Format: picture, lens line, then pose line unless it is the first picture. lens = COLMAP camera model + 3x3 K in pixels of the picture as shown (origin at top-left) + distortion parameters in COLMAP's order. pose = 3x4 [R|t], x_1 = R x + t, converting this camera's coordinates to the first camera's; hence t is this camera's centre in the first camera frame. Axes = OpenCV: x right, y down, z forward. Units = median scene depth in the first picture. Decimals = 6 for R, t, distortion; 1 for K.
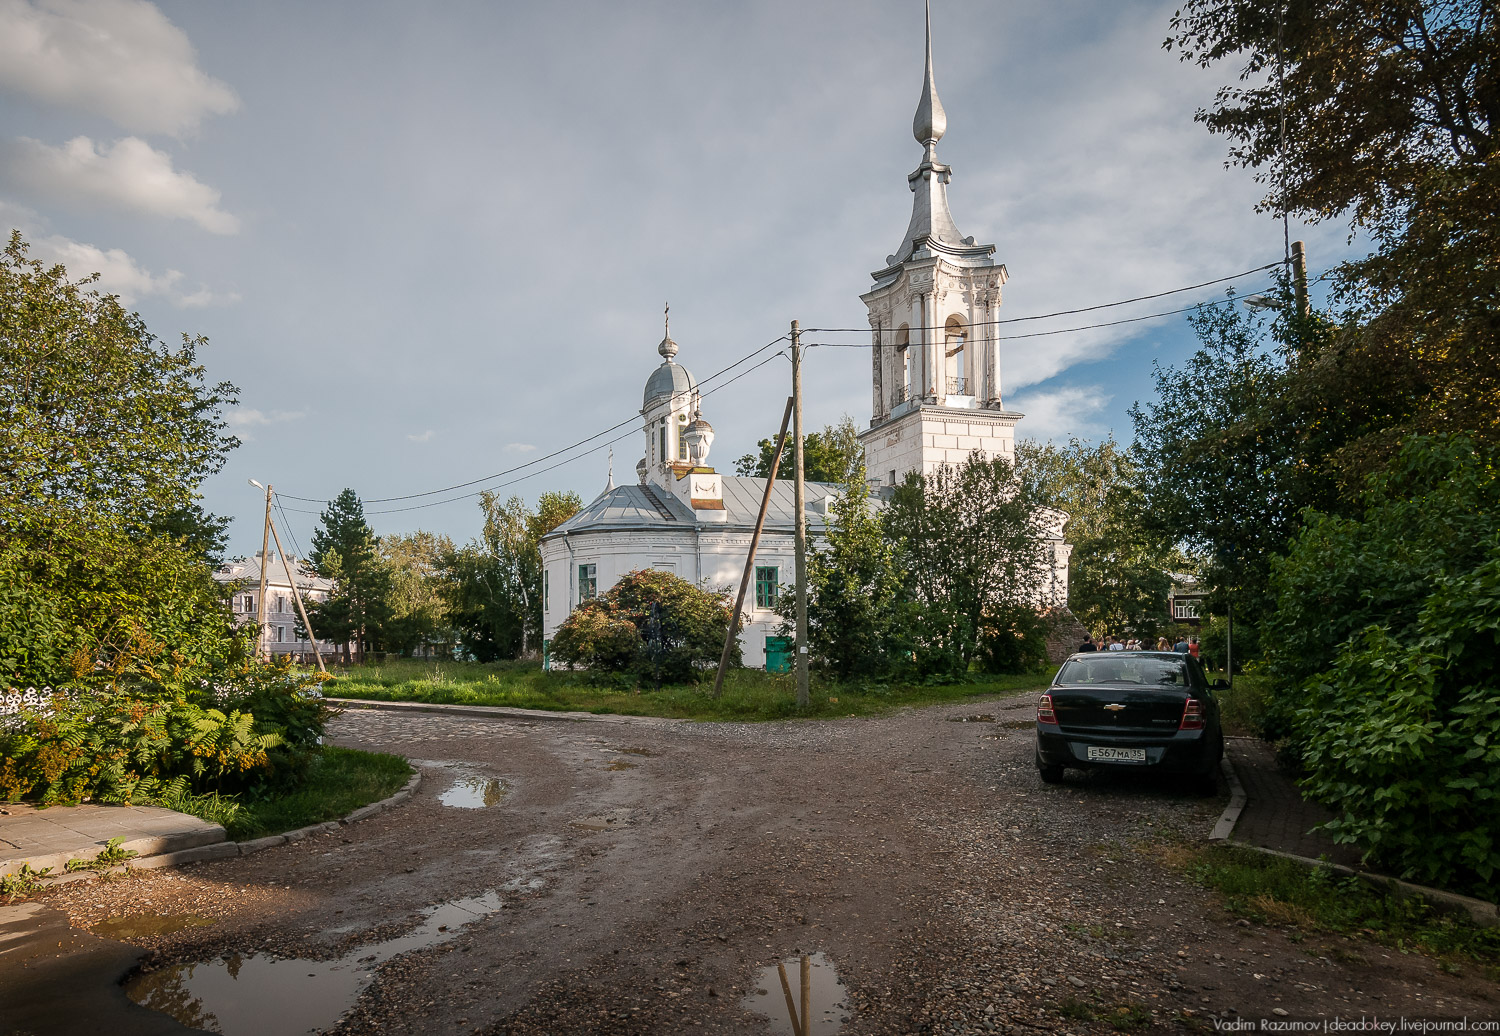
lens RADIAL K [[802.2, 0, 703.5], [0, 802.2, 559.7], [0, 0, 1]] dist [0.000189, -0.000468]
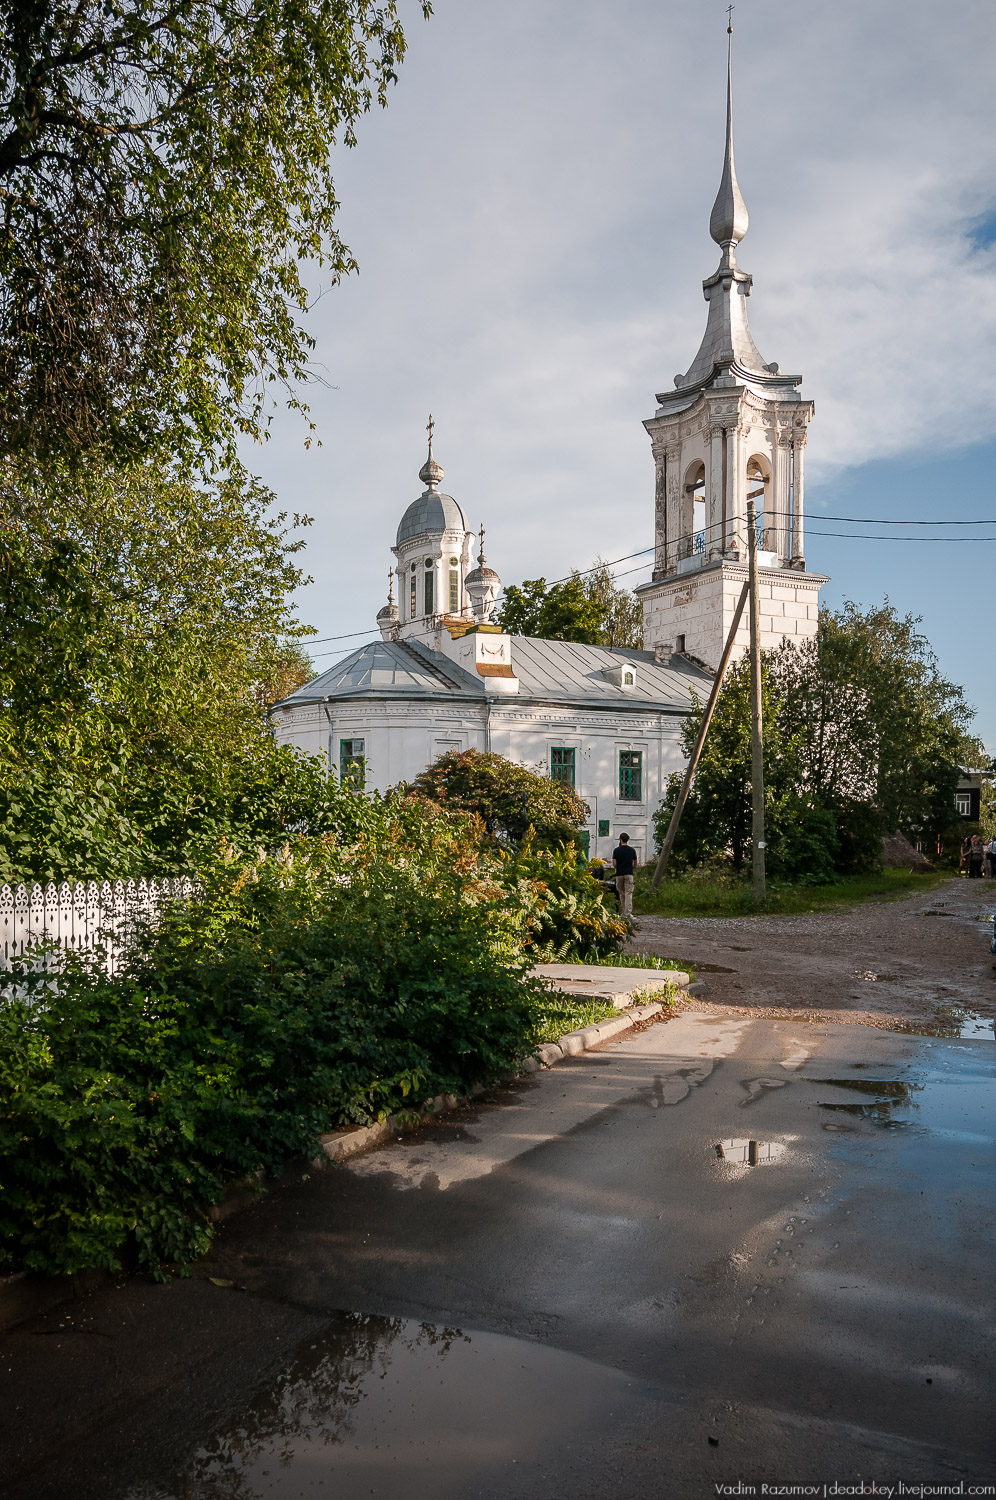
lens RADIAL K [[1080.4, 0, 499.5], [0, 1080.4, 748.6], [0, 0, 1]] dist [-0.006042, 0.001423]
pose [[0.983175, 0.026298, 0.180764, -0.156736], [-0.029976, 0.999395, 0.017645, -0.006646], [-0.180191, -0.022767, 0.983368, -0.084059]]
